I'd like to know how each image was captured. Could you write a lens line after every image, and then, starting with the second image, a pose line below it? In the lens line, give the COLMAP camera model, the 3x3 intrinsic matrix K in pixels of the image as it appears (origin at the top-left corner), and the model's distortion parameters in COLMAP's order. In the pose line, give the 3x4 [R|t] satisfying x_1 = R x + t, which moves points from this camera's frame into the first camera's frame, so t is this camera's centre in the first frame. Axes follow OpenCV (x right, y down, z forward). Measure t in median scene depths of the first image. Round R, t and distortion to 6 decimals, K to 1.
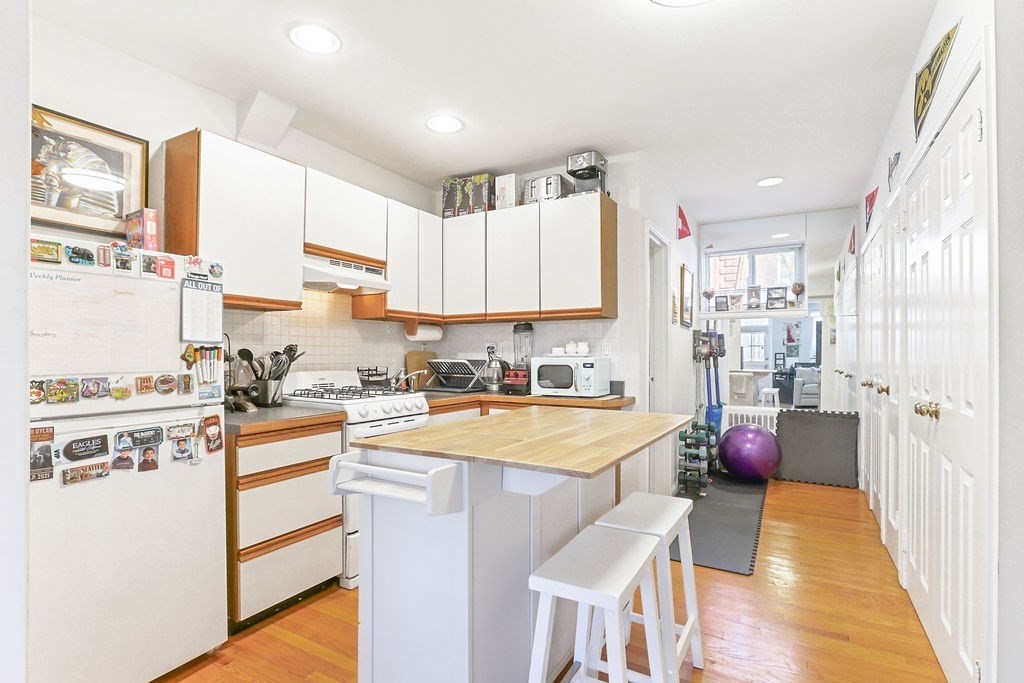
lens RADIAL K [[512.5, 0, 492.5], [0, 512.5, 355.3], [0, 0, 1]] dist [-0.006862, 0.001602]
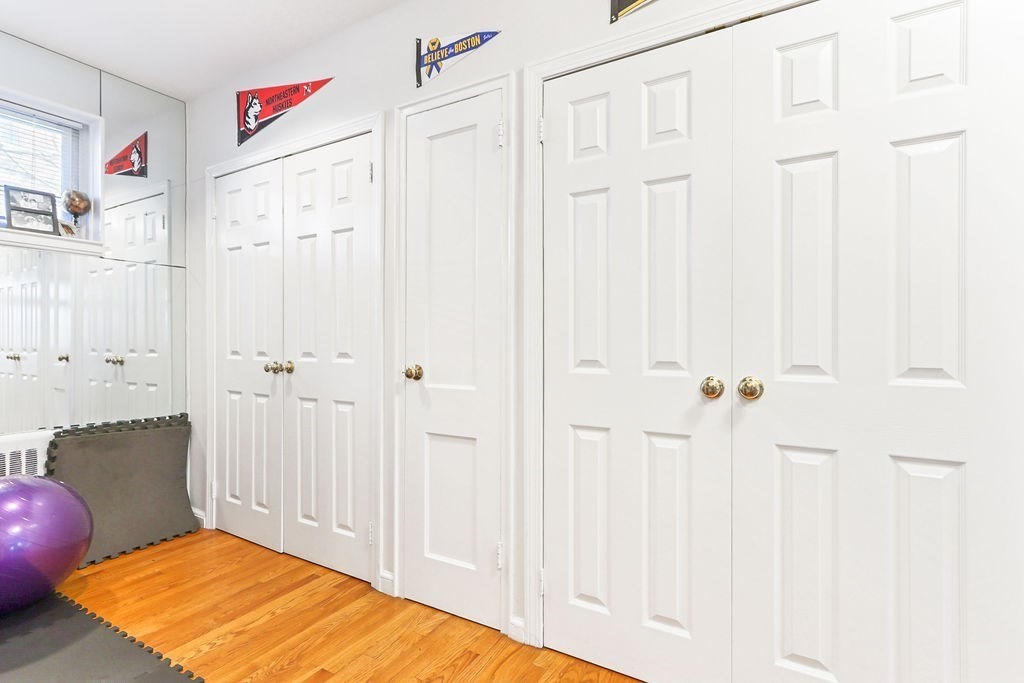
lens RADIAL K [[476.3, 0, 510.2], [0, 476.3, 342.8], [0, 0, 1]] dist [0.002611, 0.000686]
pose [[-0.034008, -0.000250, 0.999422, 0.075408], [0.000937, 1.000000, 0.000282, 0.017516], [-0.999421, 0.000946, -0.034008, 0.558883]]
